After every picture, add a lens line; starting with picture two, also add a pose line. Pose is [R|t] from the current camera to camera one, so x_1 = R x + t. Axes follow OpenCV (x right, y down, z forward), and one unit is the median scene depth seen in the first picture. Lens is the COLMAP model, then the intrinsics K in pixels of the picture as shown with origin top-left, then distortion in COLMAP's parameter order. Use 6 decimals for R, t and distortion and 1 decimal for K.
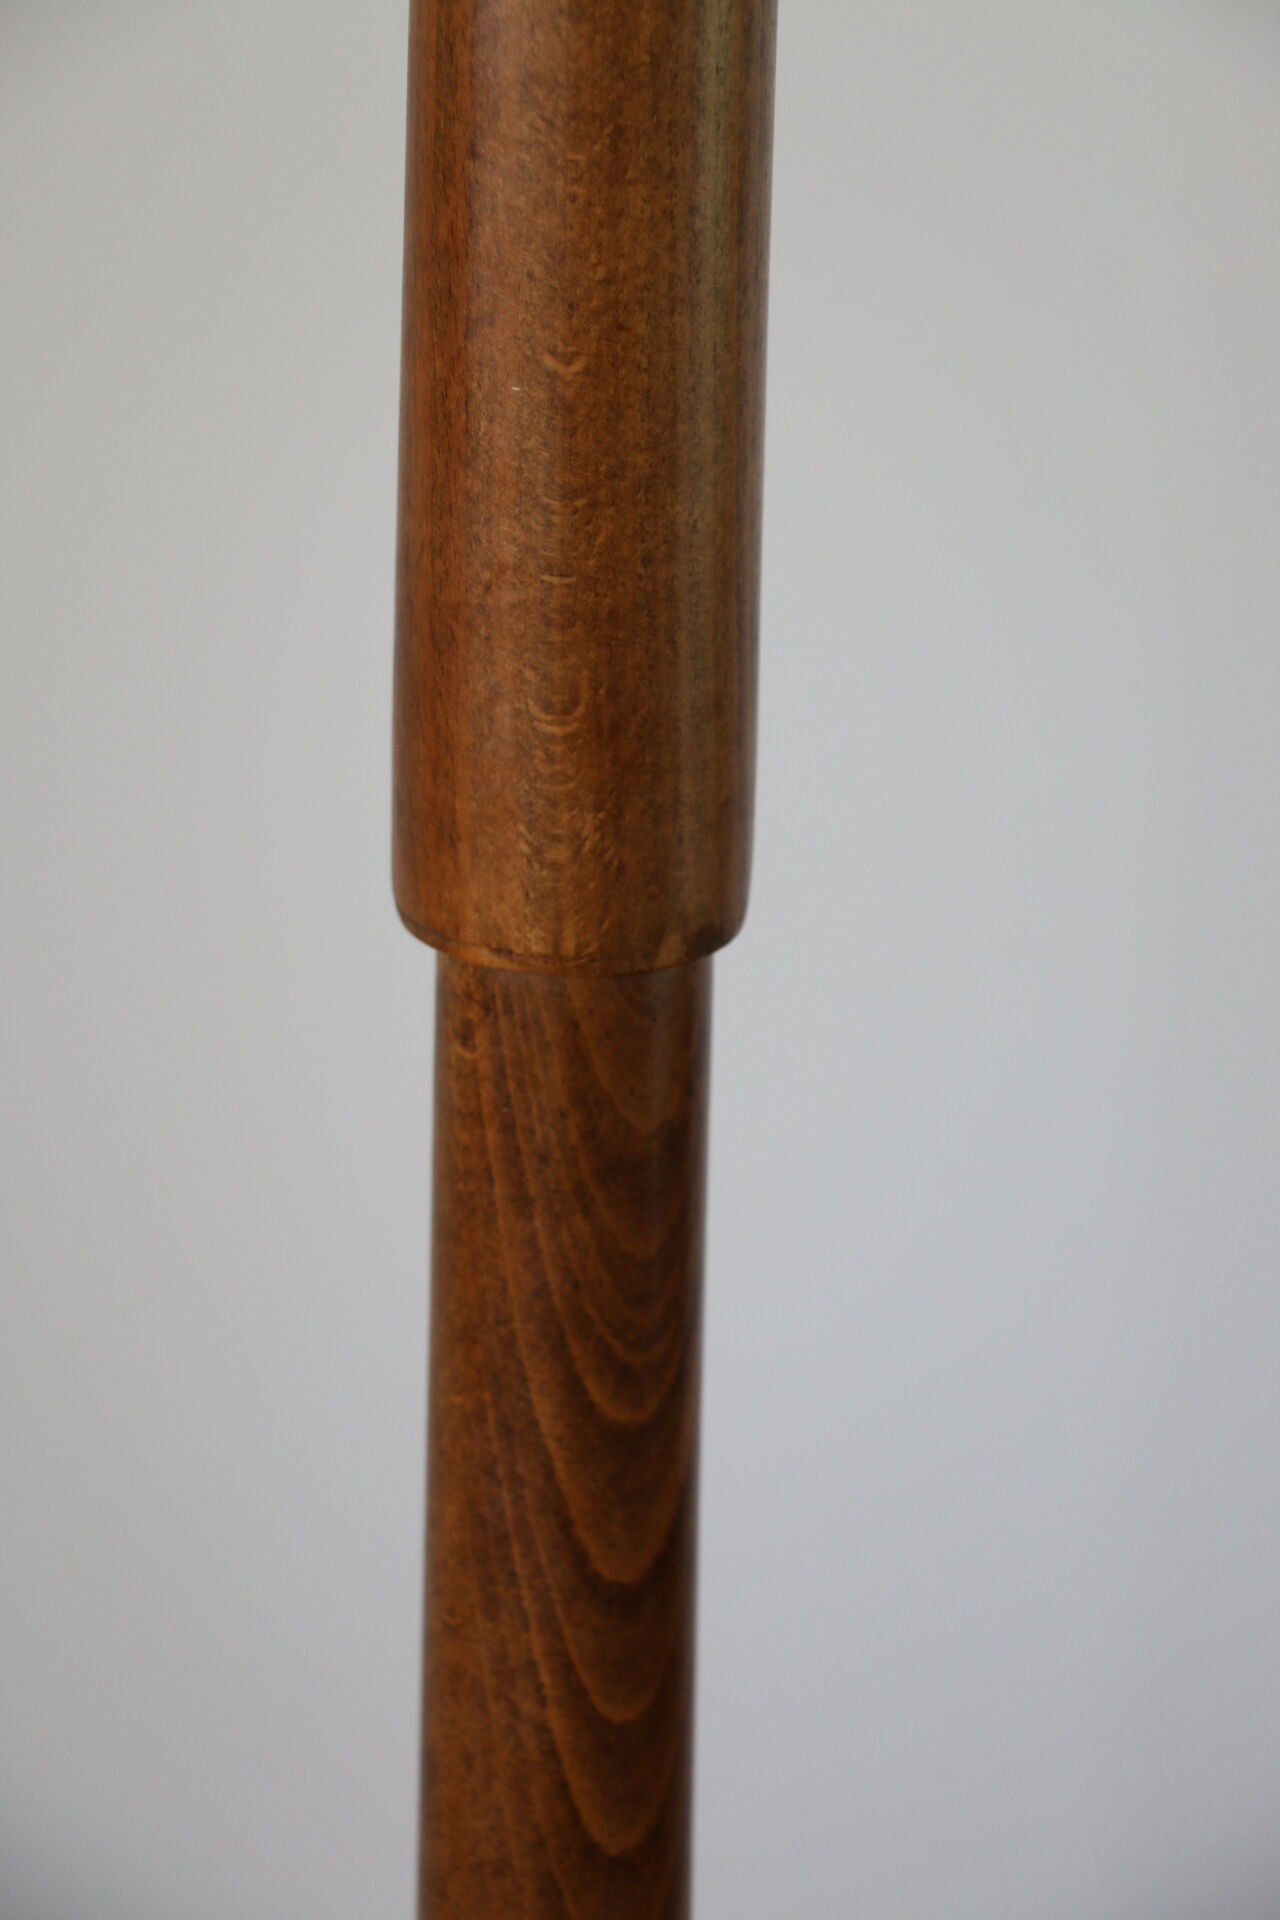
lens RADIAL K [[7246.4, 0, 640.0], [0, 7246.4, 960.0], [0, 0, 1]] dist [0.309178, 3.292778]
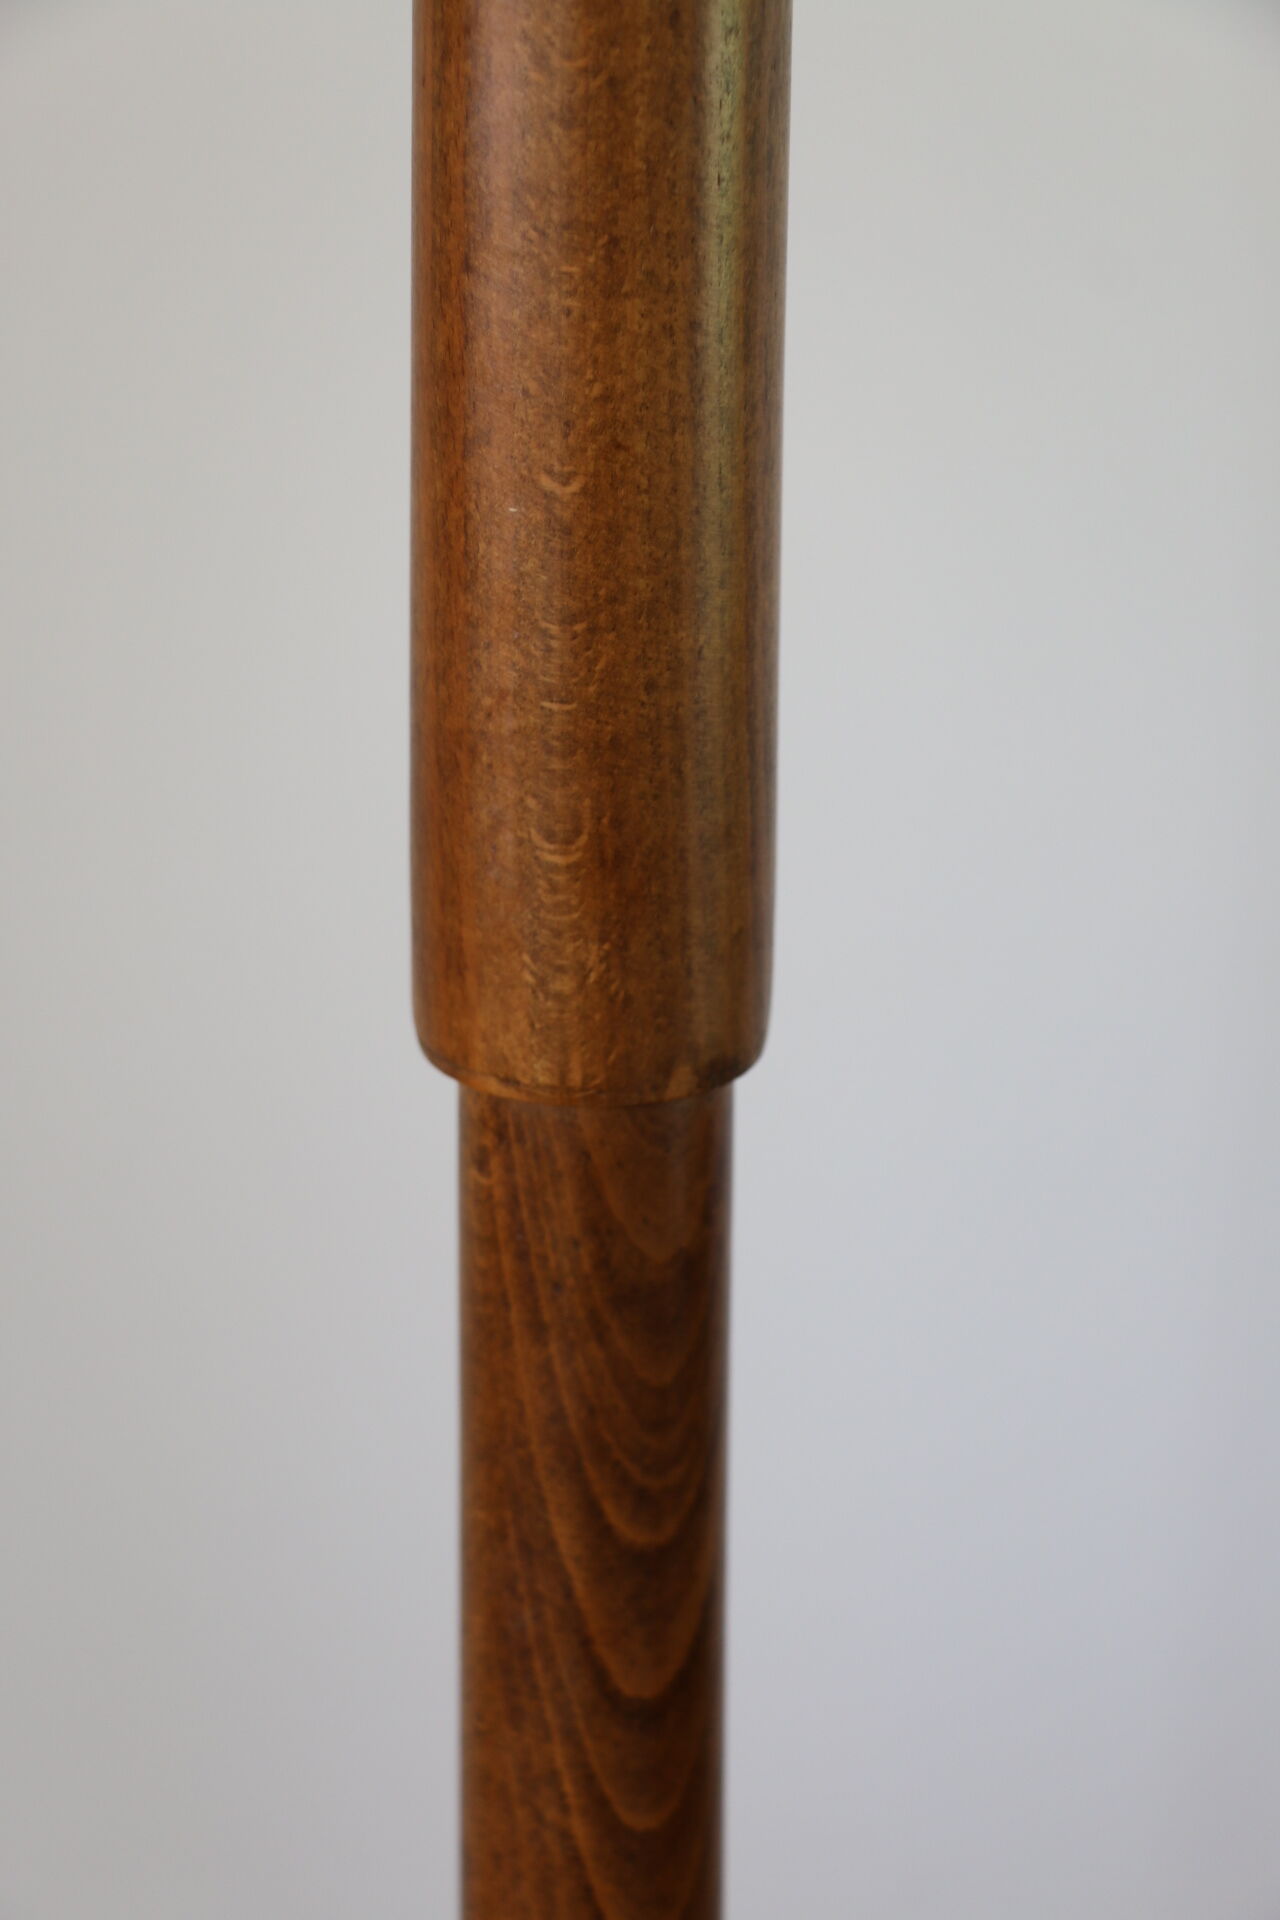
lens RADIAL K [[4374.4, 0, 640.0], [0, 4374.4, 960.0], [0, 0, 1]] dist [0.038858, 0.483417]
pose [[0.996781, 0.013087, -0.079101, 0.046384], [-0.012736, 0.999907, 0.004942, -0.021216], [0.079159, -0.003919, 0.996854, 0.411357]]
